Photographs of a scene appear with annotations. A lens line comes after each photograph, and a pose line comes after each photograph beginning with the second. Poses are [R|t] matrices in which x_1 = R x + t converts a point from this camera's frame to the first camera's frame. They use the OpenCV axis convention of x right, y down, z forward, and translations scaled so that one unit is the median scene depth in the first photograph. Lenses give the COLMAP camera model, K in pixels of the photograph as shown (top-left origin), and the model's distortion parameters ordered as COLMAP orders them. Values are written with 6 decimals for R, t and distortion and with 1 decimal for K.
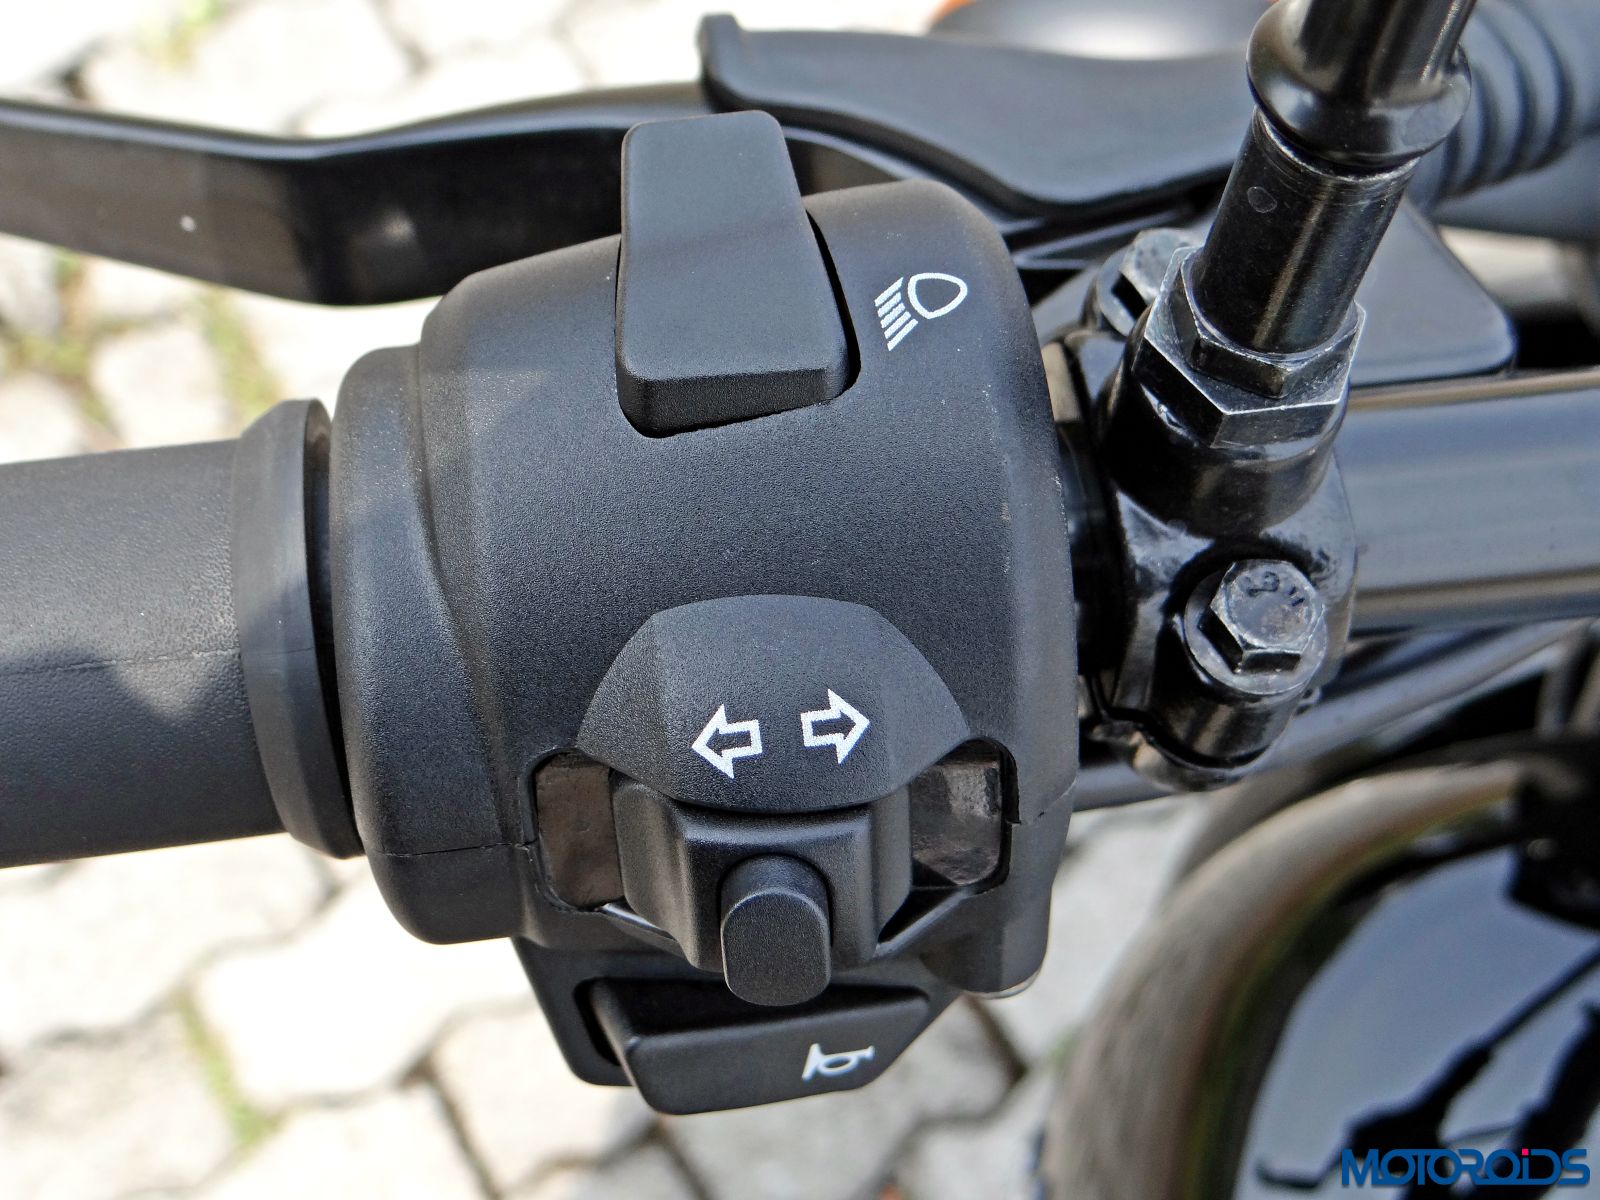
lens RADIAL K [[2041.4, 0, 755.2], [0, 2041.4, 641.2], [0, 0, 1]] dist [0.063153, 0.000000]
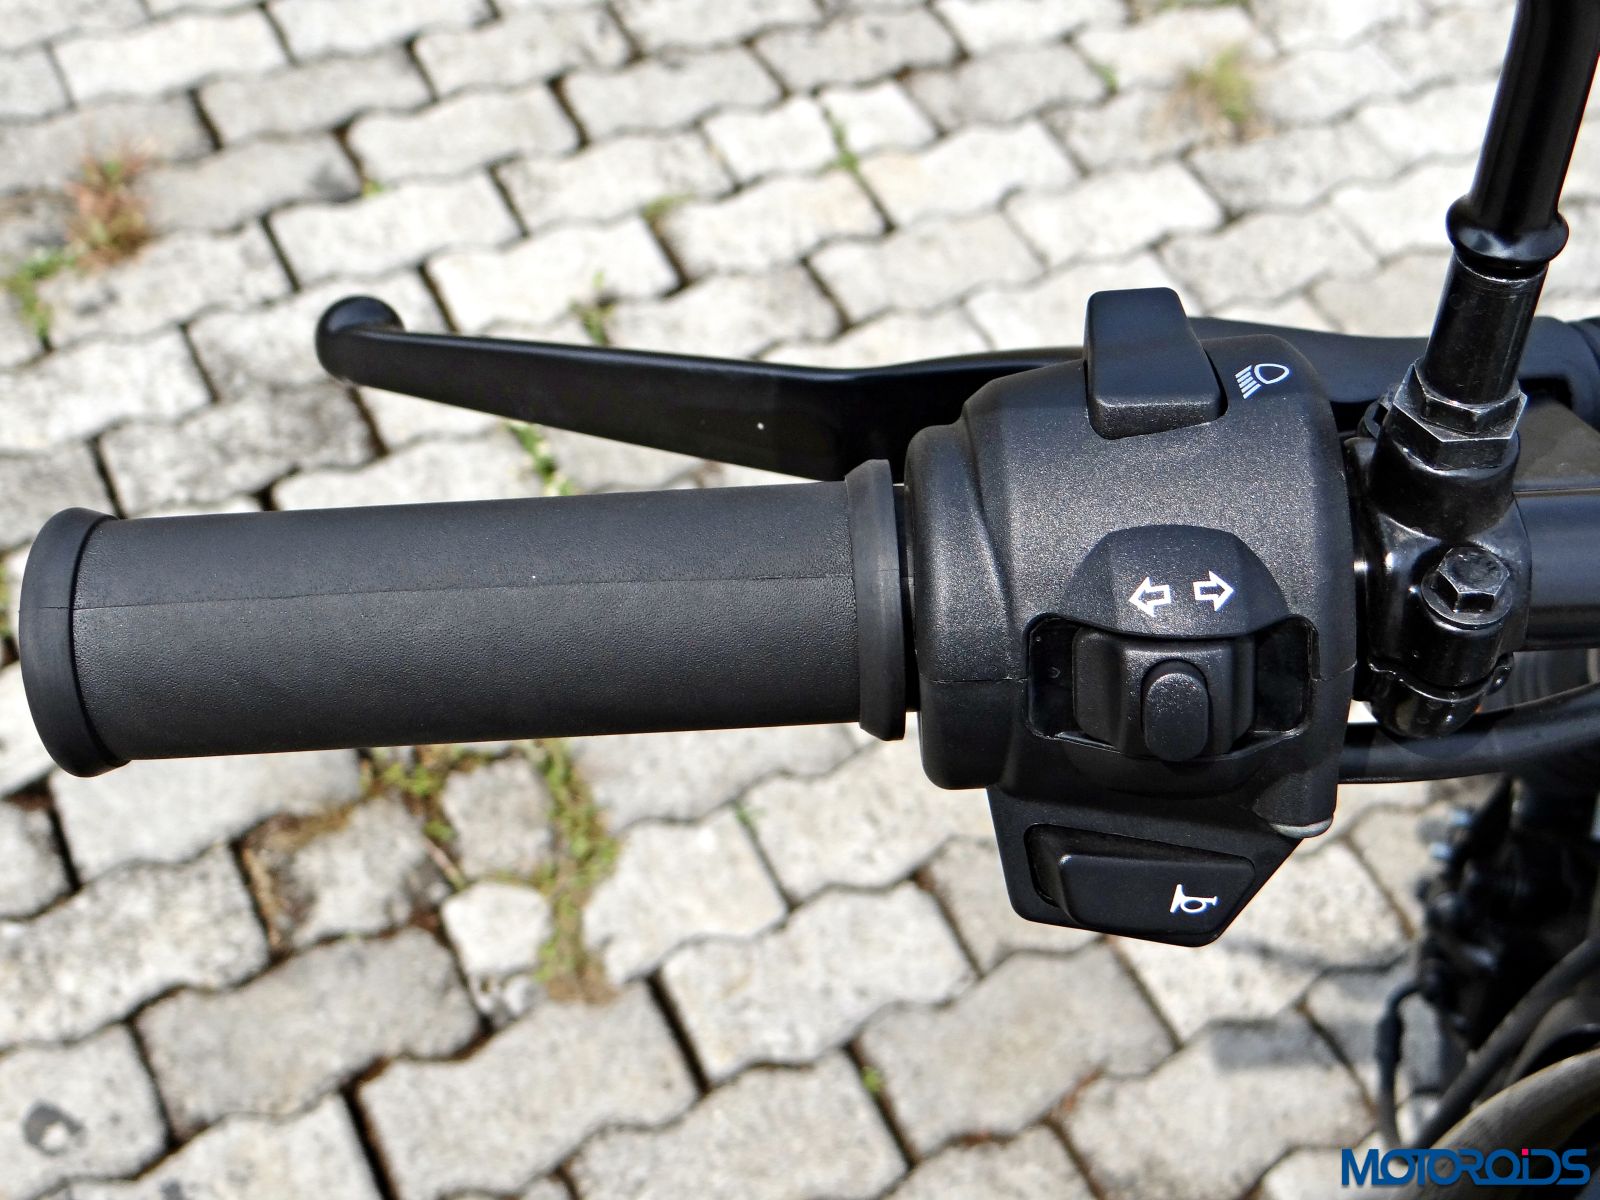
lens RADIAL K [[2041.4, 0, 787.0], [0, 2041.4, 612.7], [0, 0, 1]] dist [0.063153, 0.000000]
pose [[0.993524, 0.036030, -0.107762, -0.128256], [-0.064613, 0.959278, -0.274974, 0.541762], [0.093466, 0.280156, 0.955394, -0.669452]]
